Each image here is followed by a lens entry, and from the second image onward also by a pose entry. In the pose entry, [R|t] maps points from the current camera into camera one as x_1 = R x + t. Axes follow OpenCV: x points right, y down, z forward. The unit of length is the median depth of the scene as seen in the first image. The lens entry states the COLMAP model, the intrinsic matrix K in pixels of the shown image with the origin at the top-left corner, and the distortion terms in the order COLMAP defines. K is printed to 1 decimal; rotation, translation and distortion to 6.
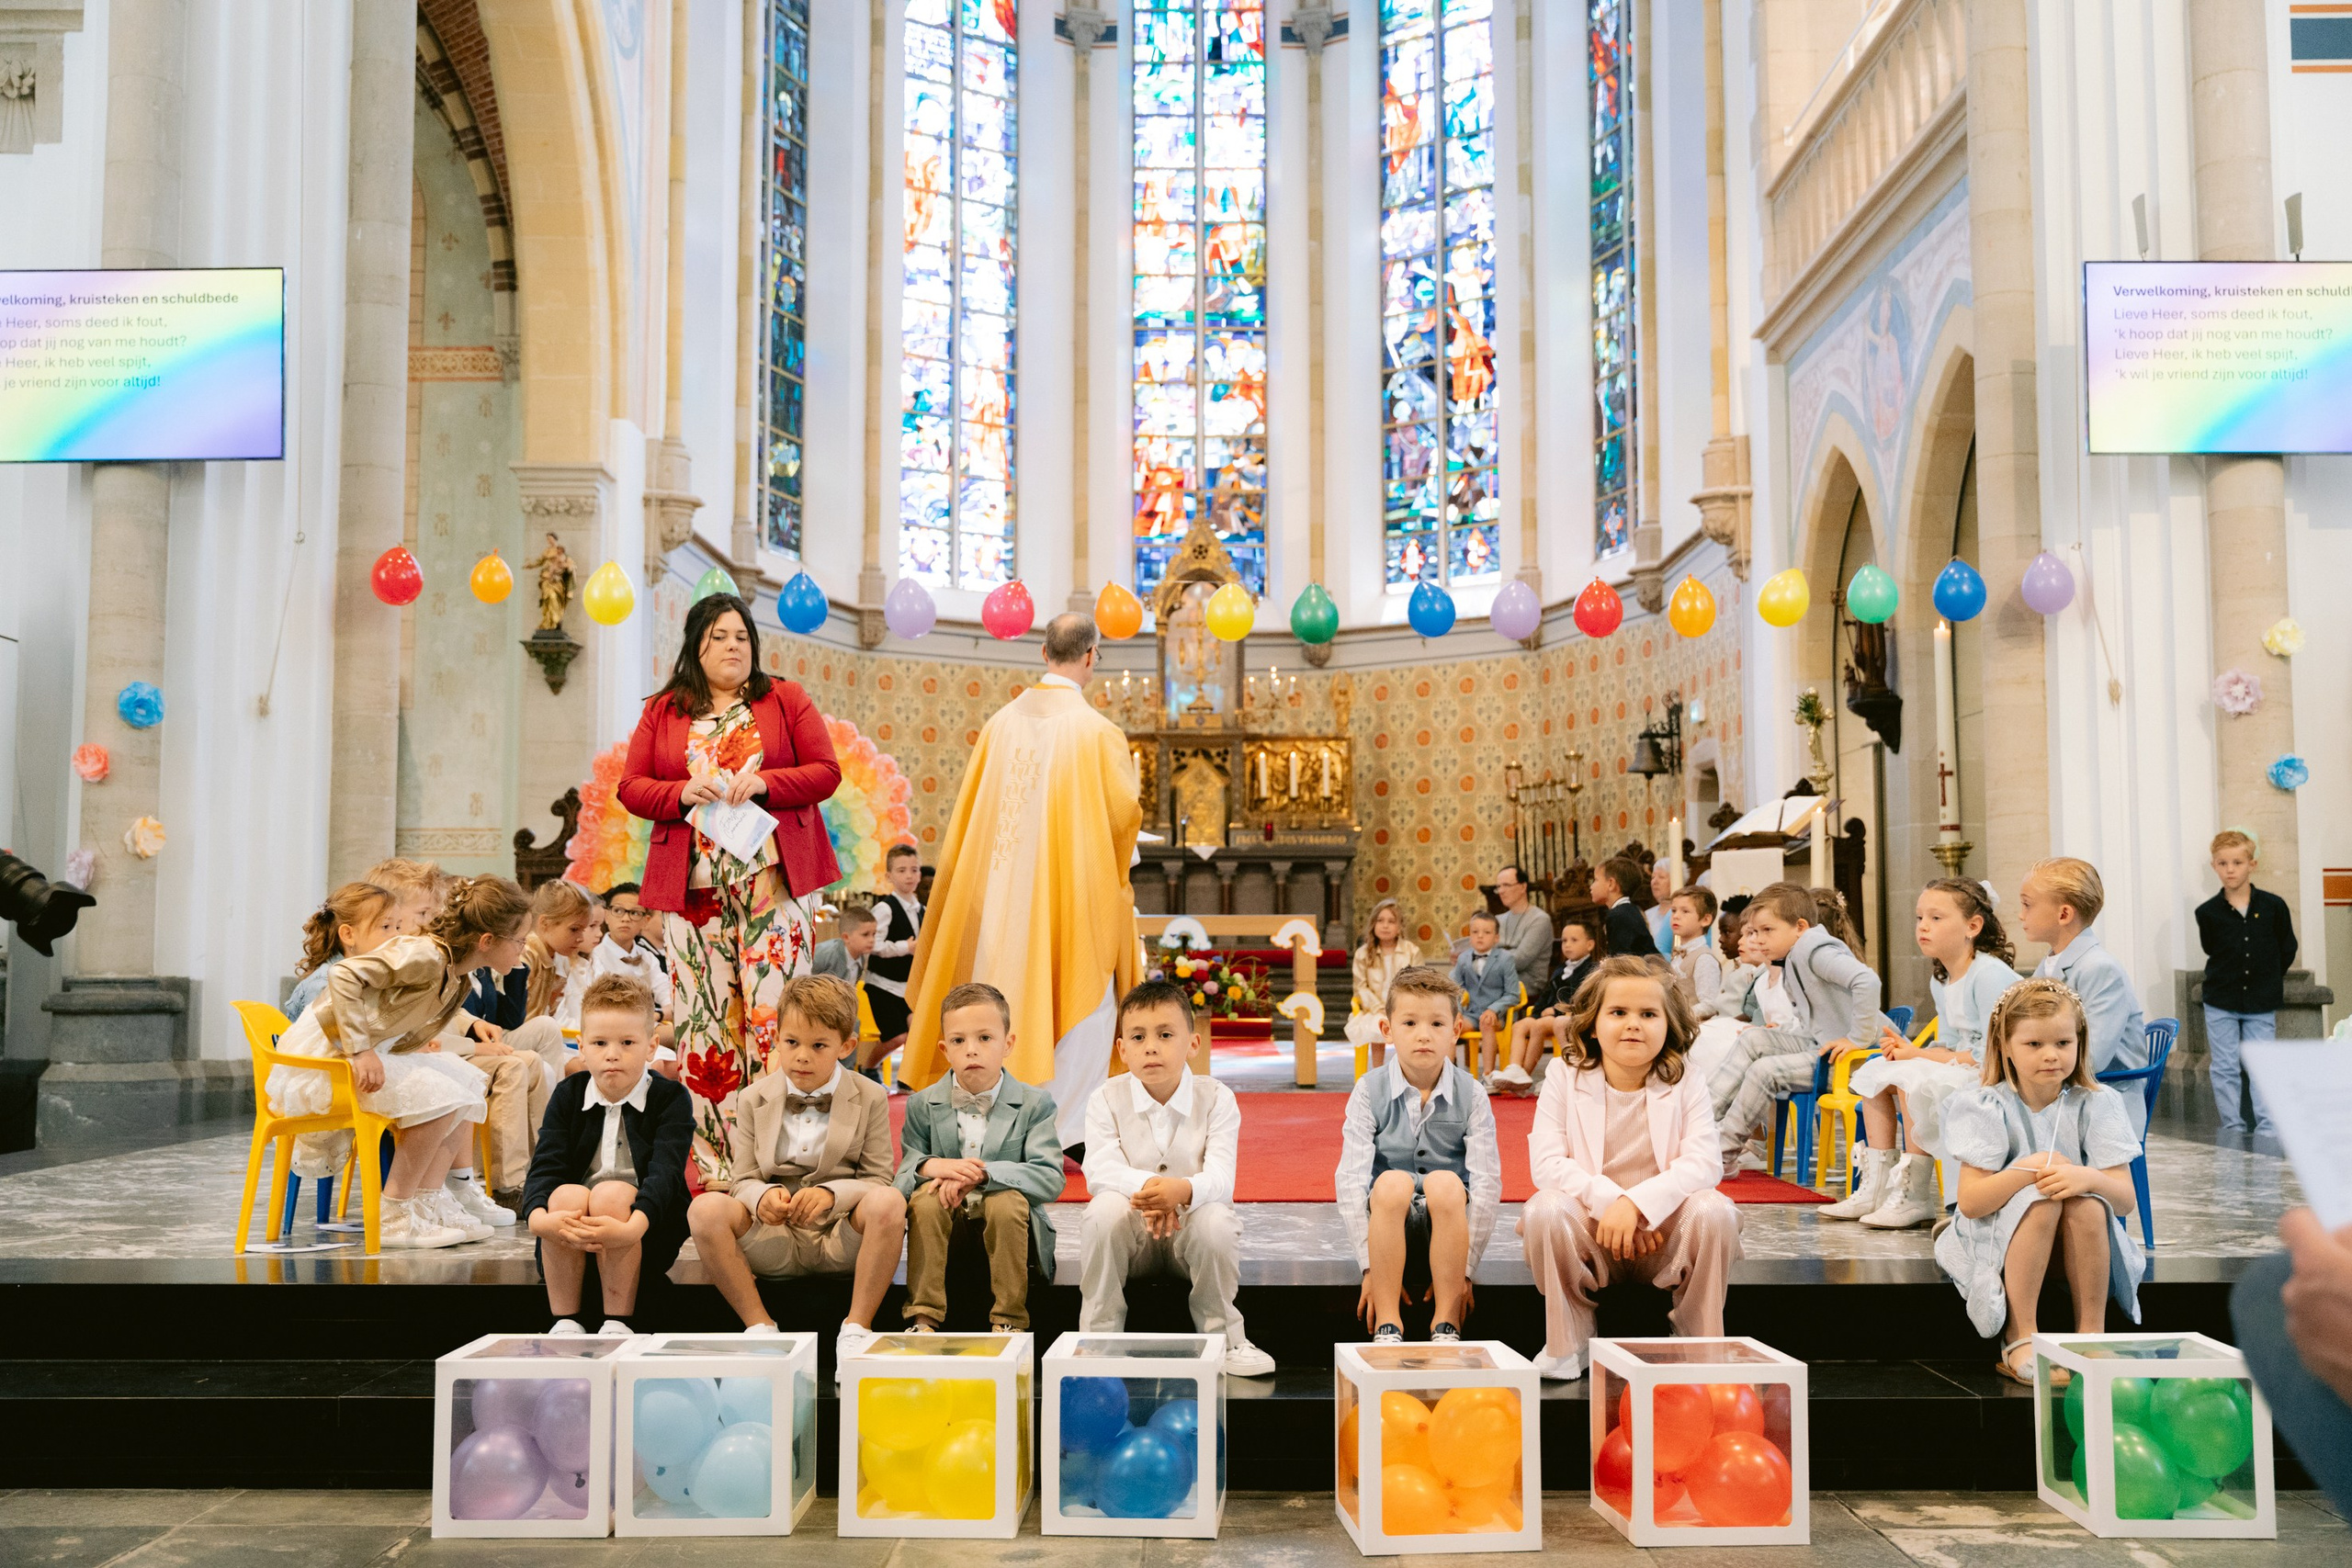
lens RADIAL K [[2270.5, 0, 1208.0], [0, 2270.5, 786.1], [0, 0, 1]] dist [-0.014216, 0.091253]
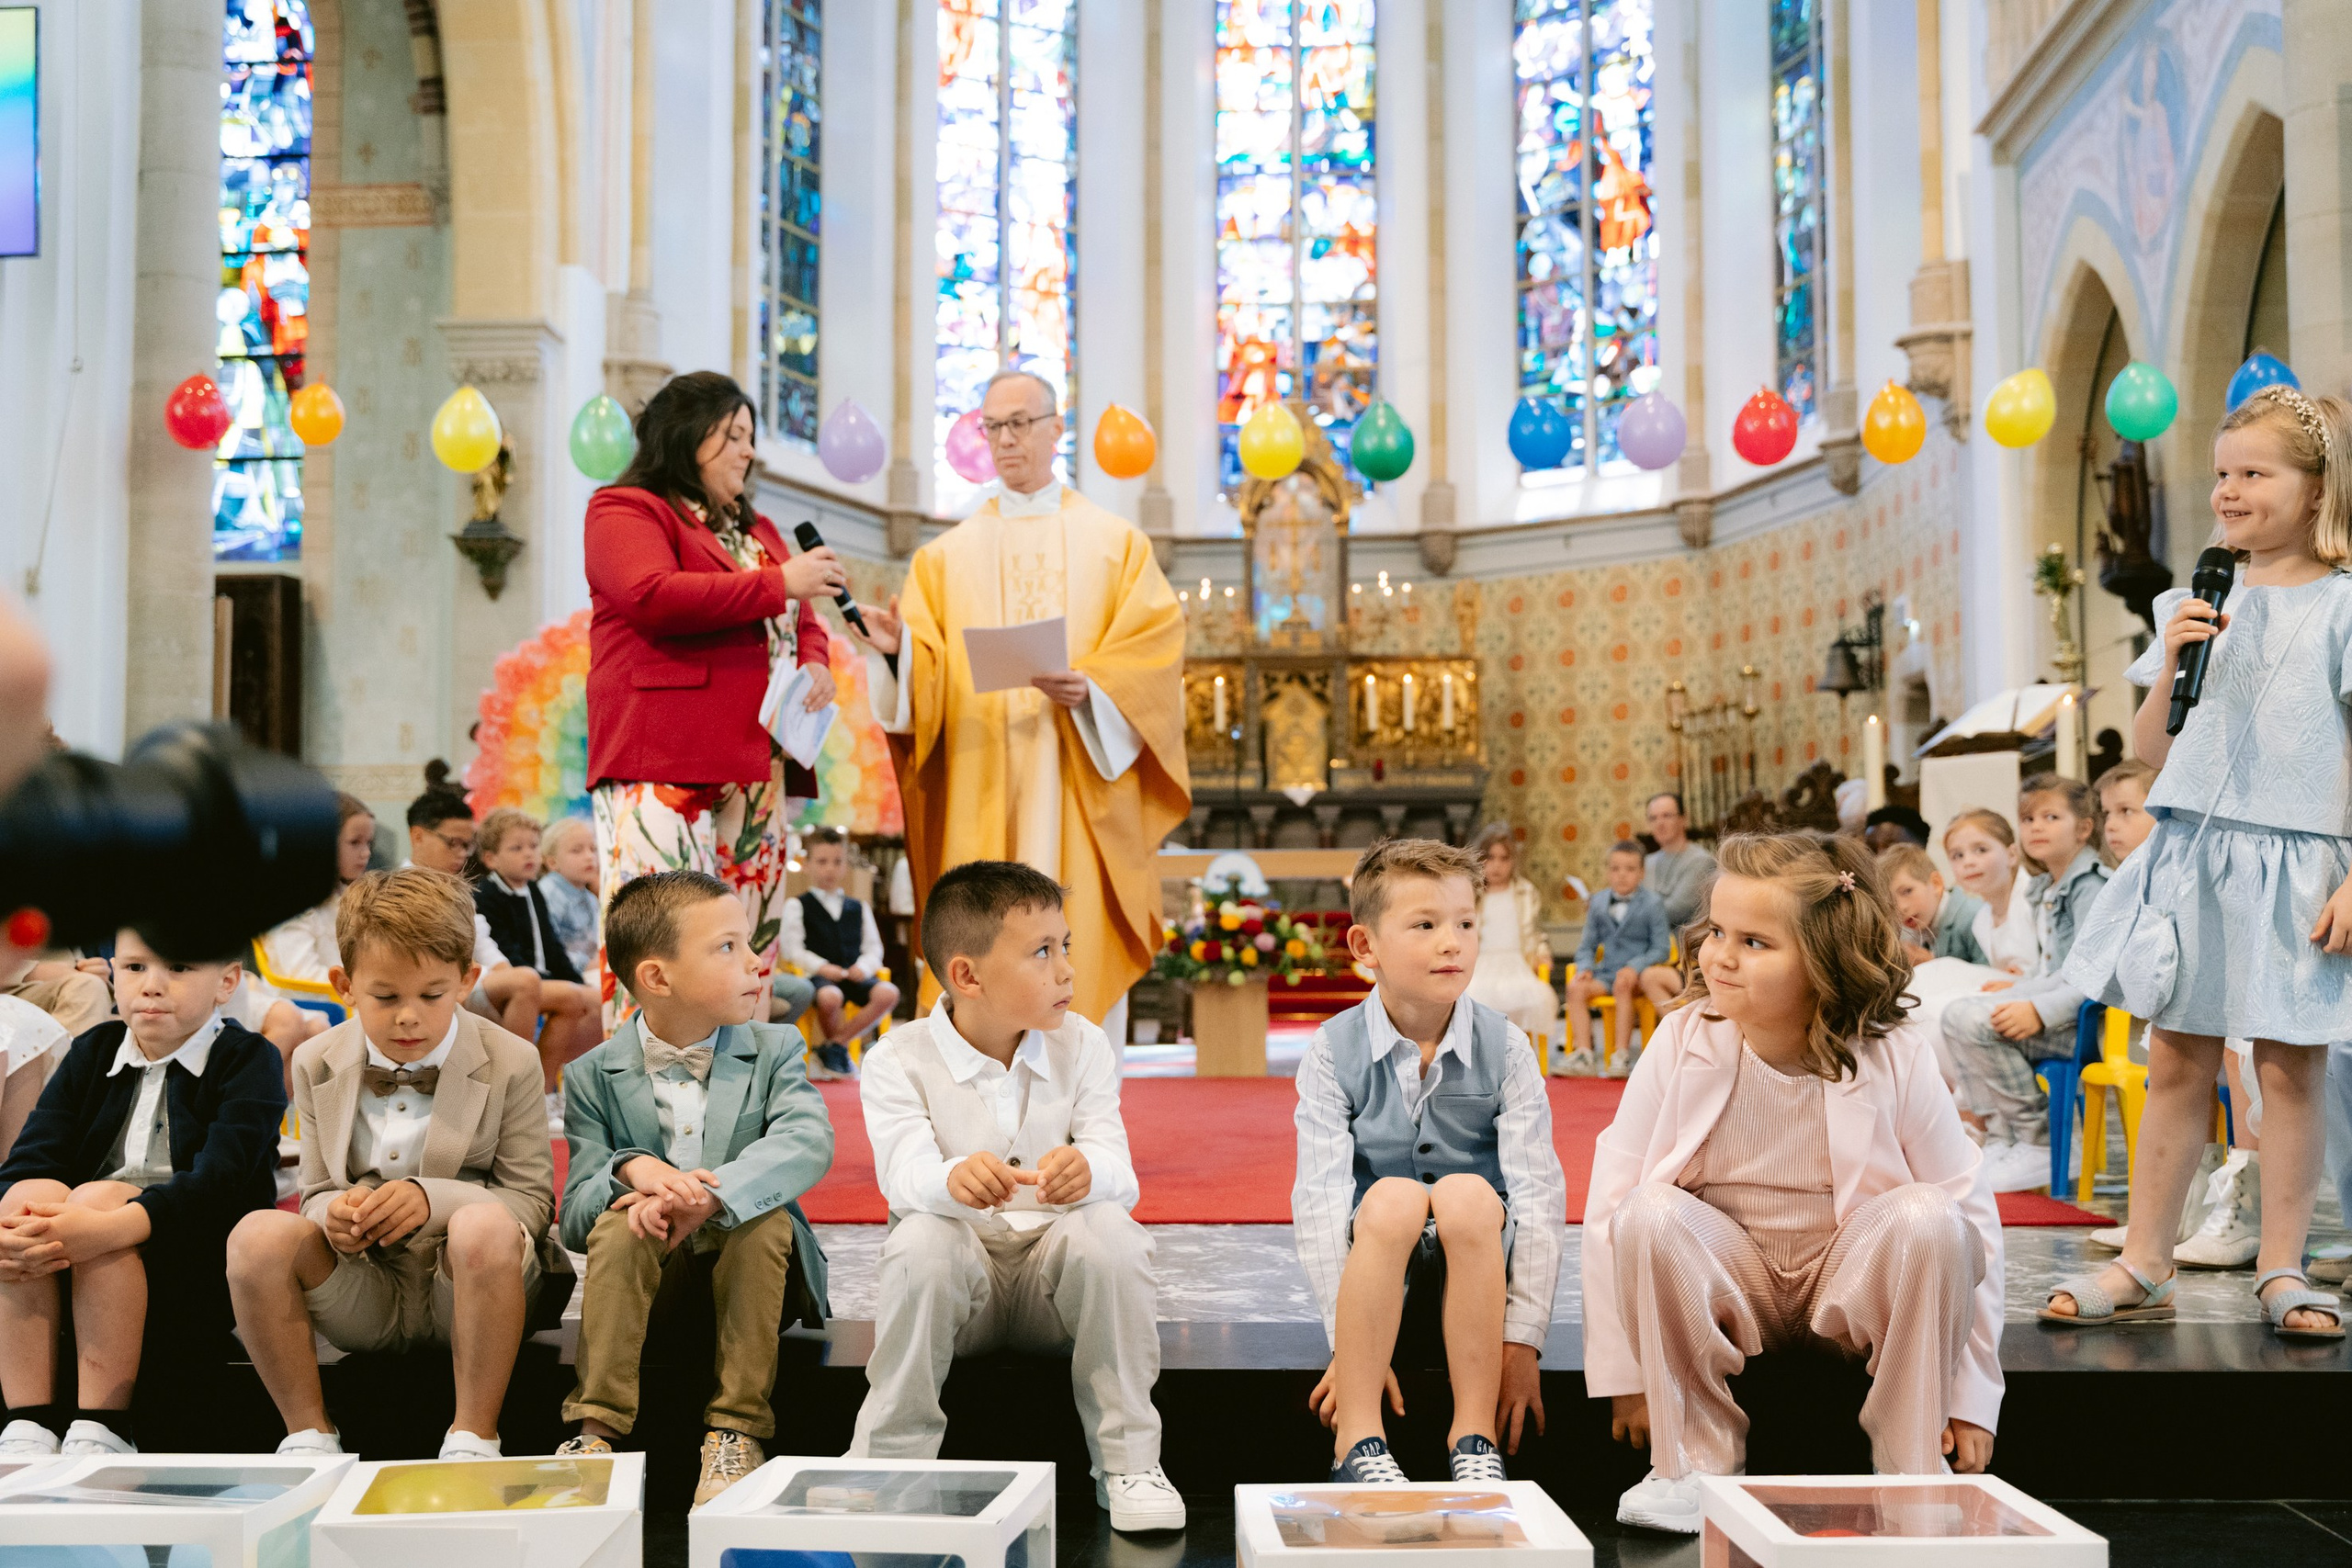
lens RADIAL K [[2551.7, 0, 1176.0], [0, 2551.7, 784.0], [0, 0, 1]] dist [-0.002474, 0.058761]
pose [[0.997762, -0.007044, -0.066486, 0.014590], [0.007948, 0.999880, 0.013333, 0.011245], [0.066385, -0.013832, 0.997698, 0.064463]]
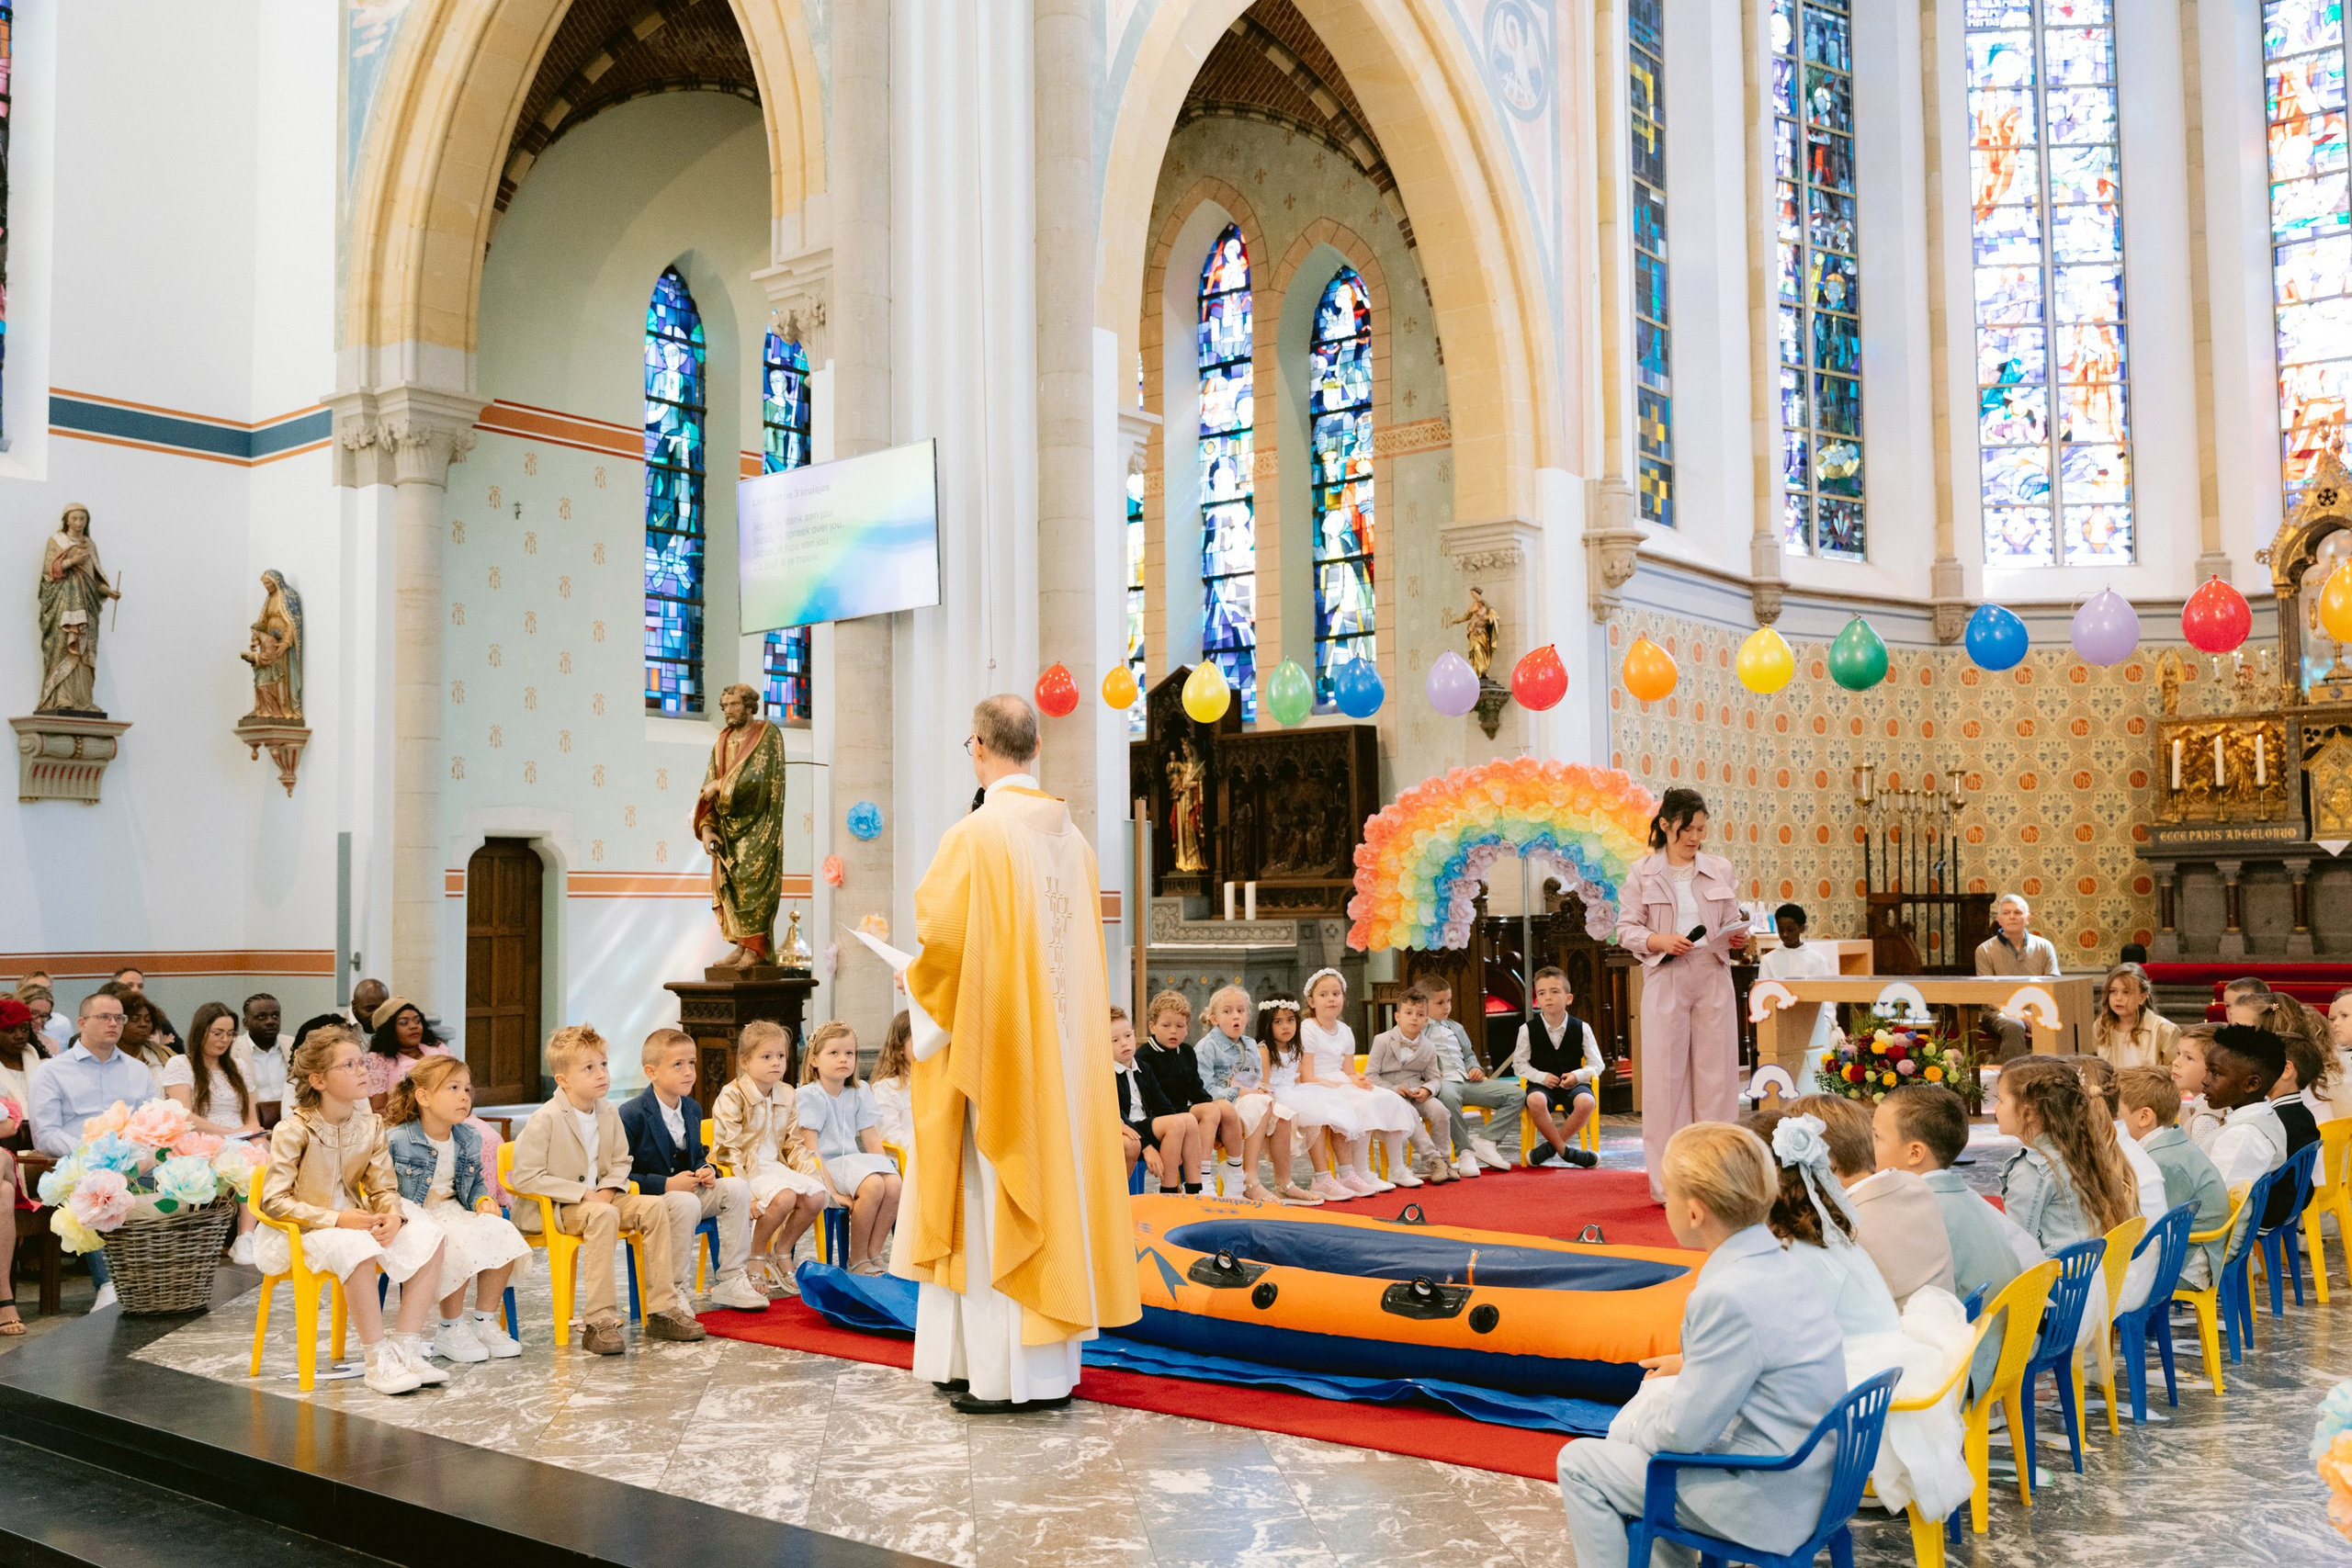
lens RADIAL K [[2131.1, 0, 1176.0], [0, 2131.1, 784.0], [0, 0, 1]] dist [0.002664, 0.013356]
pose [[0.788670, -0.050360, -0.612751, 0.143812], [0.059827, 0.998196, -0.005035, -0.016502], [0.611899, -0.032689, 0.790260, 0.088750]]
